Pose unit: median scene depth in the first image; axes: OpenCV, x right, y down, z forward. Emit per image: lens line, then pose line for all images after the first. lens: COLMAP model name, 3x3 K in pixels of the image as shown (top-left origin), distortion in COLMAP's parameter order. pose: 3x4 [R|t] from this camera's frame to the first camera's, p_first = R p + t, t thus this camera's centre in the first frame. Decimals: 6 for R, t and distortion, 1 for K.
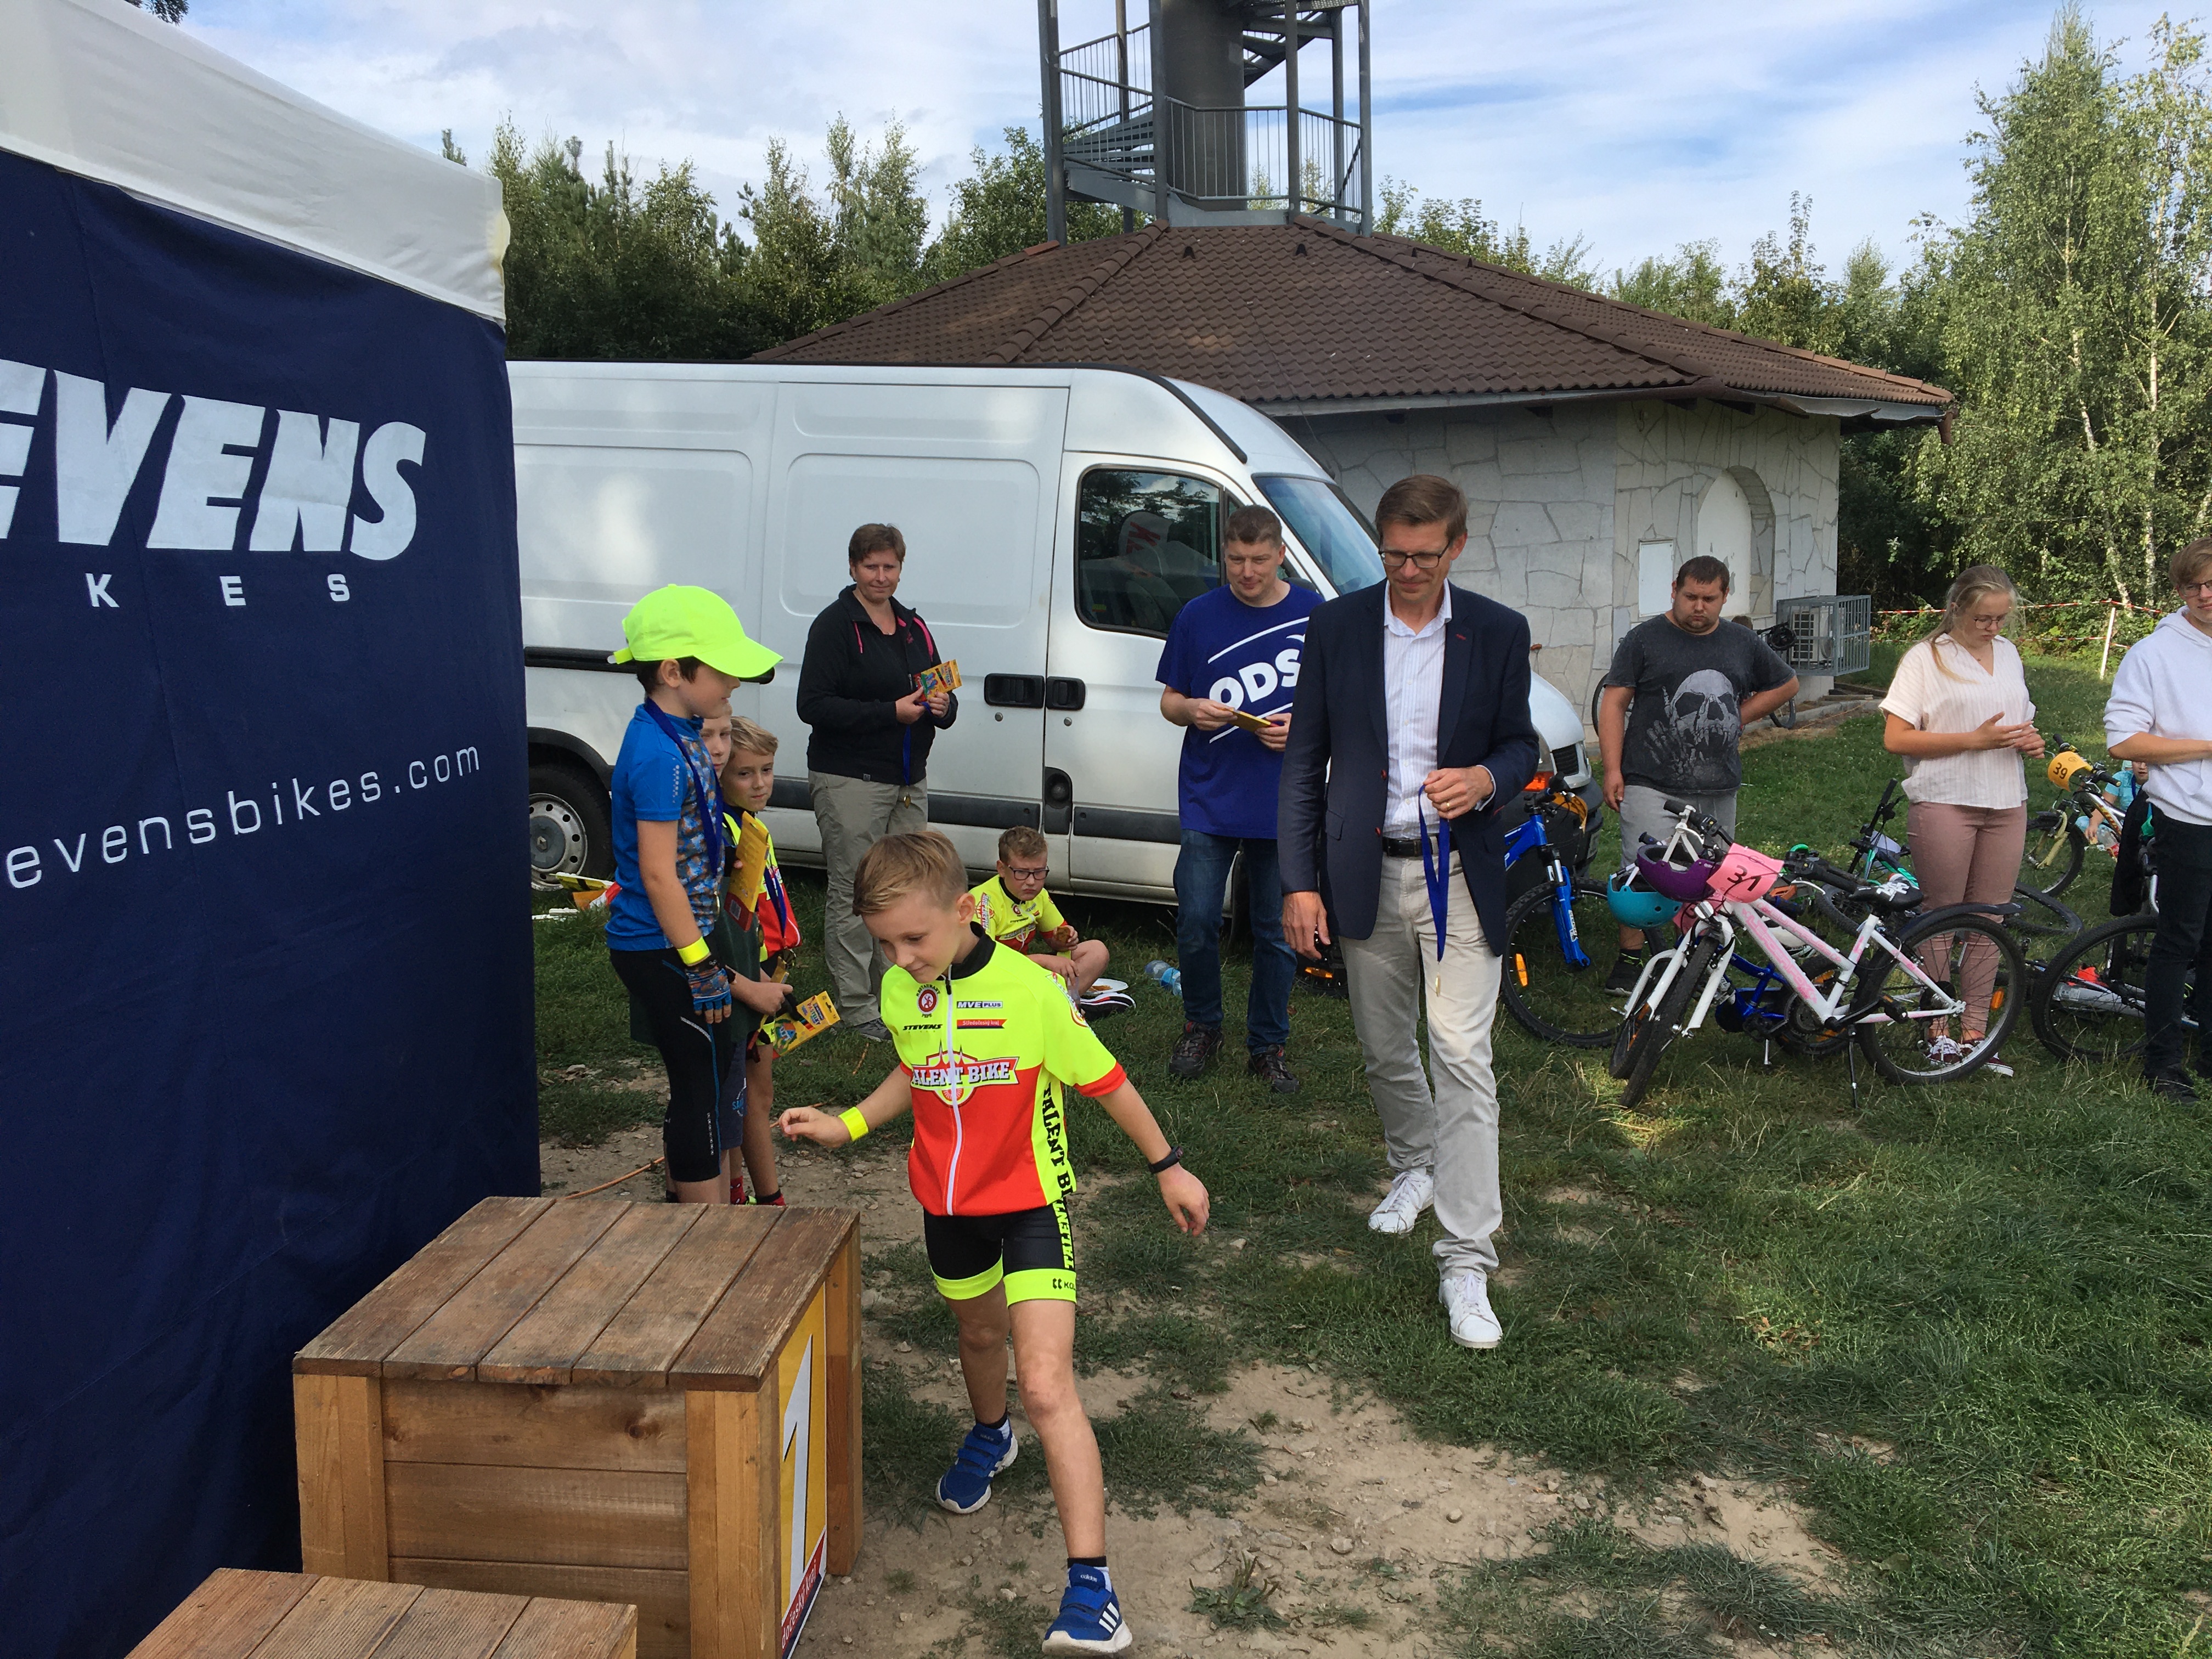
lens RADIAL K [[1835.5, 0, 1106.0], [0, 1835.5, 829.5], [0, 0, 1]] dist [0.086031, -0.104882]
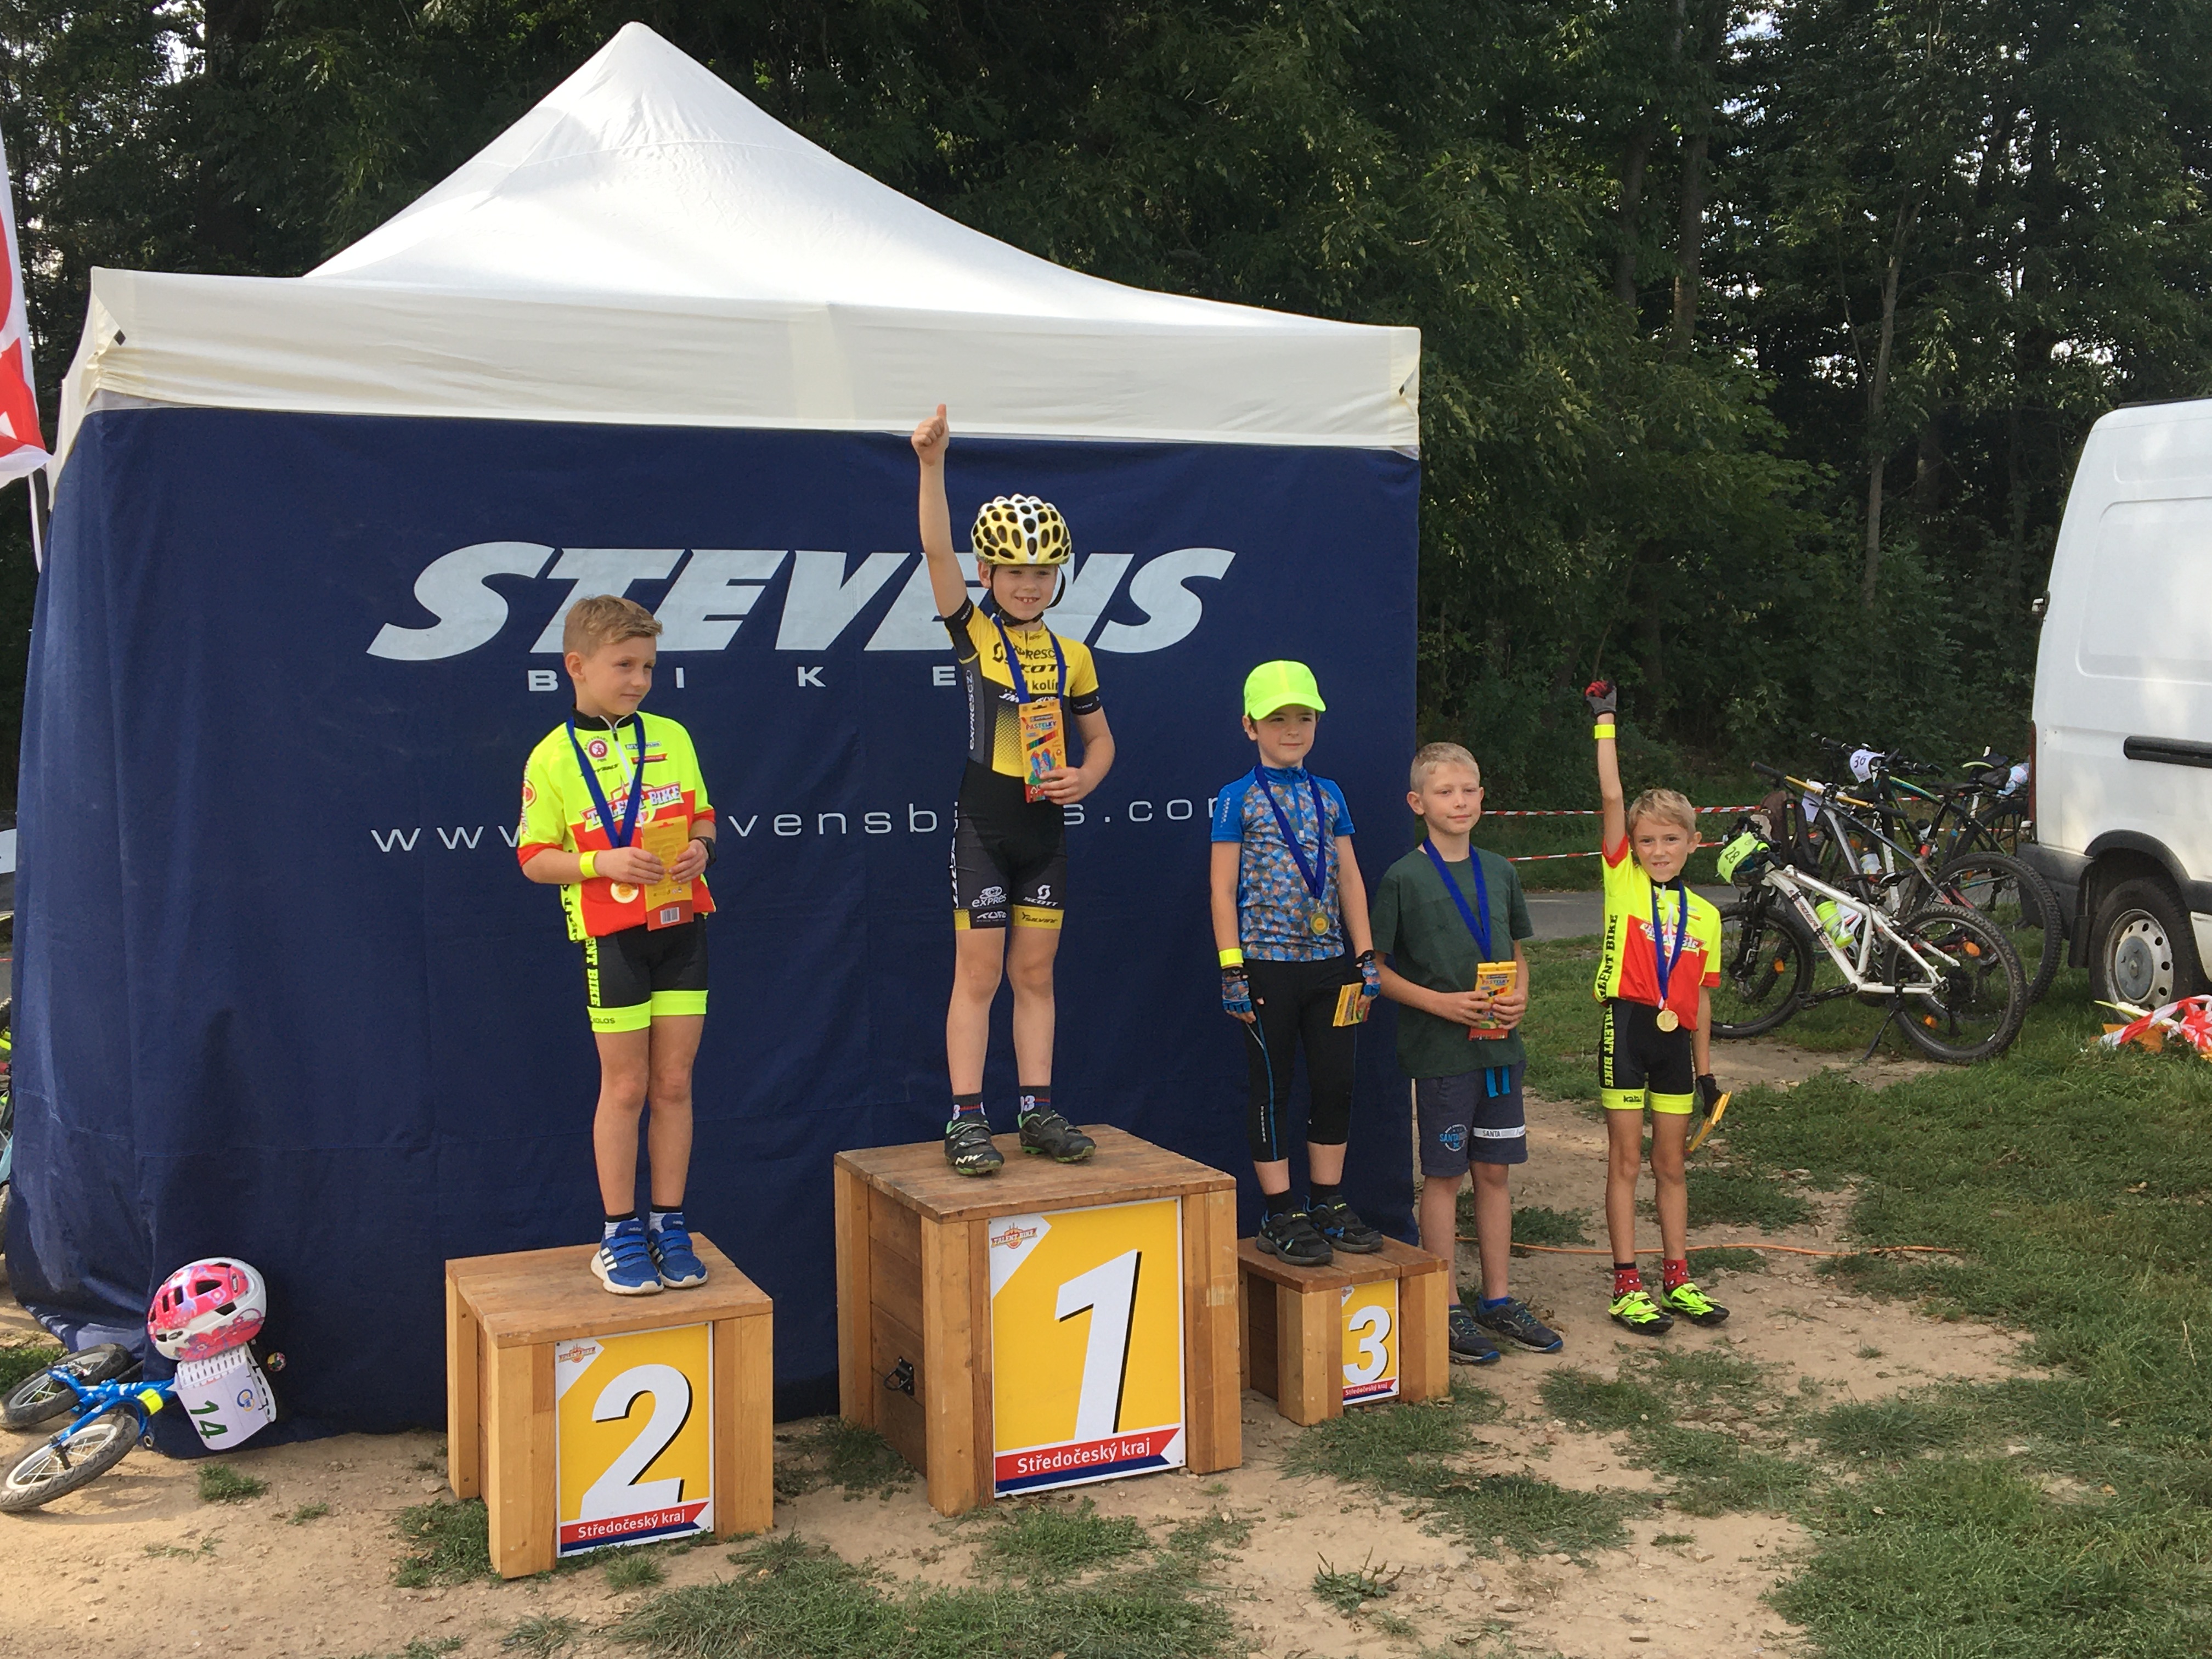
lens RADIAL K [[2358.5, 0, 1091.0], [0, 2358.5, 832.0], [0, 0, 1]] dist [0.040923, 0.003752]
pose [[0.477843, 0.054813, -0.876733, 1.270229], [-0.108724, 0.994068, 0.002891, -0.018377], [0.871691, 0.093940, 0.480968, 0.169426]]
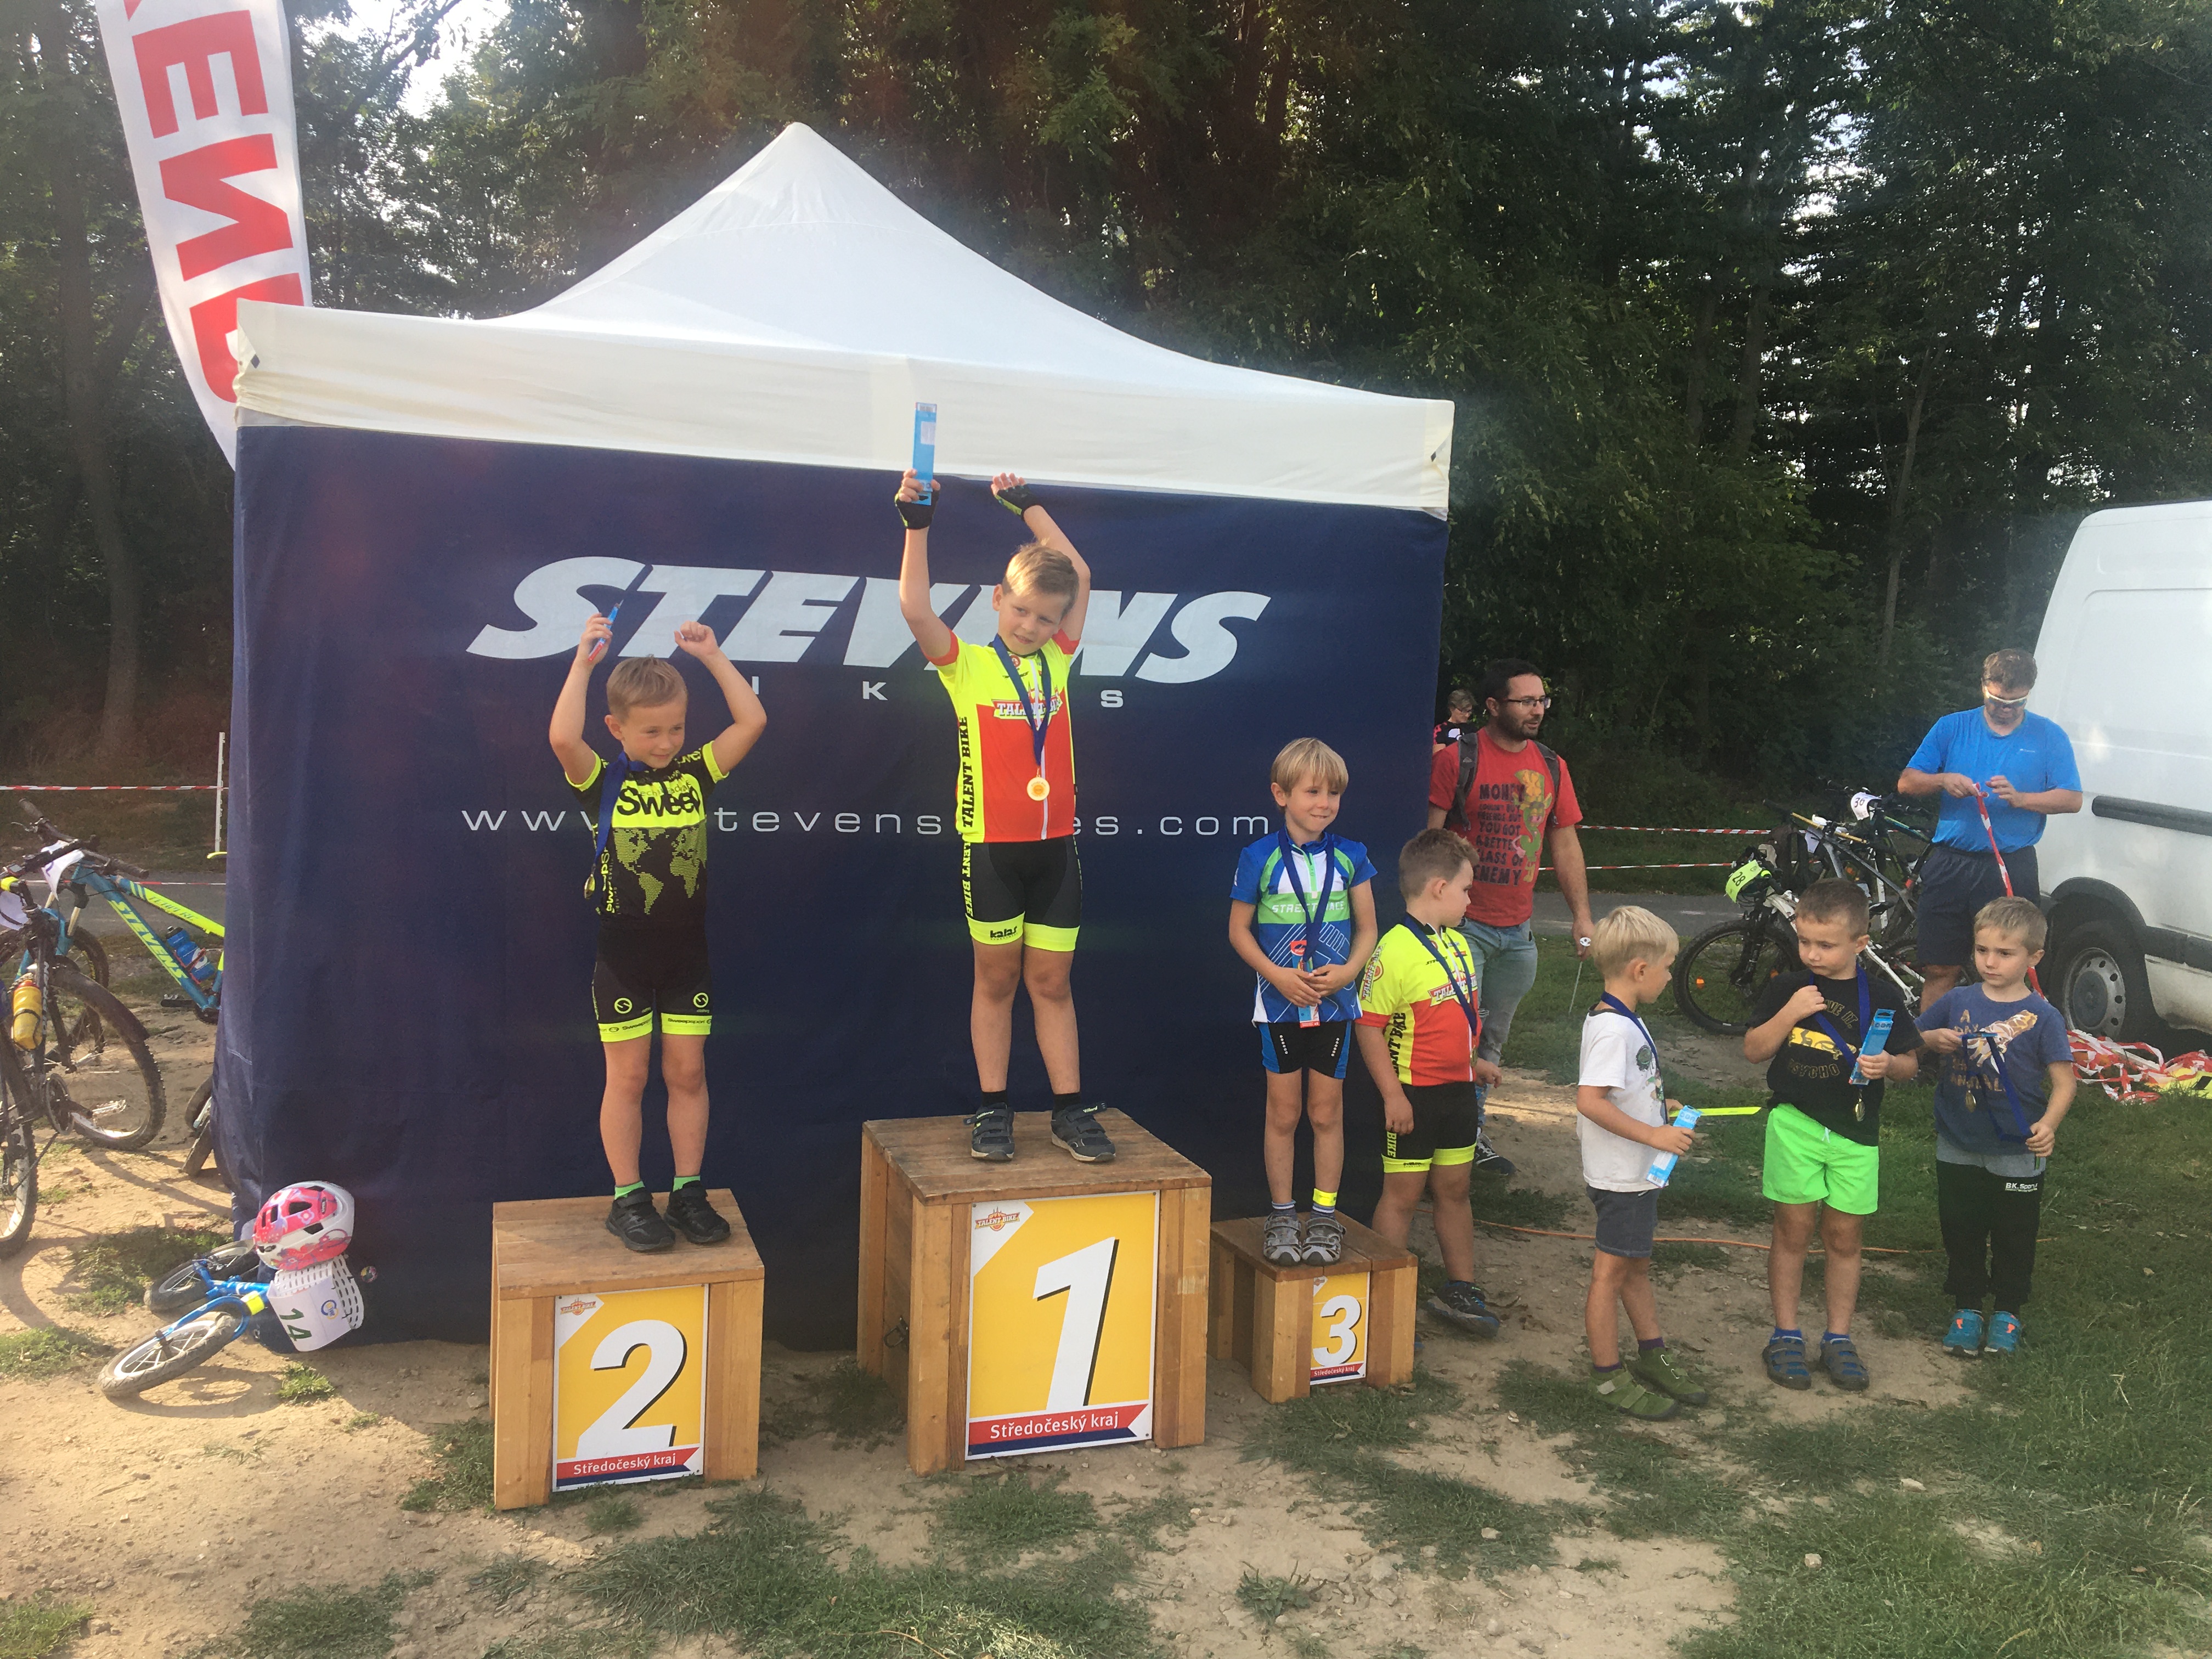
lens RADIAL K [[1811.3, 0, 1106.0], [0, 1811.3, 829.5], [0, 0, 1]] dist [0.025105, -0.000596]
pose [[0.399405, 0.085299, -0.912798, 1.073742], [-0.159662, 0.986918, 0.022363, -0.058846], [0.902764, 0.136807, 0.407799, 0.411121]]
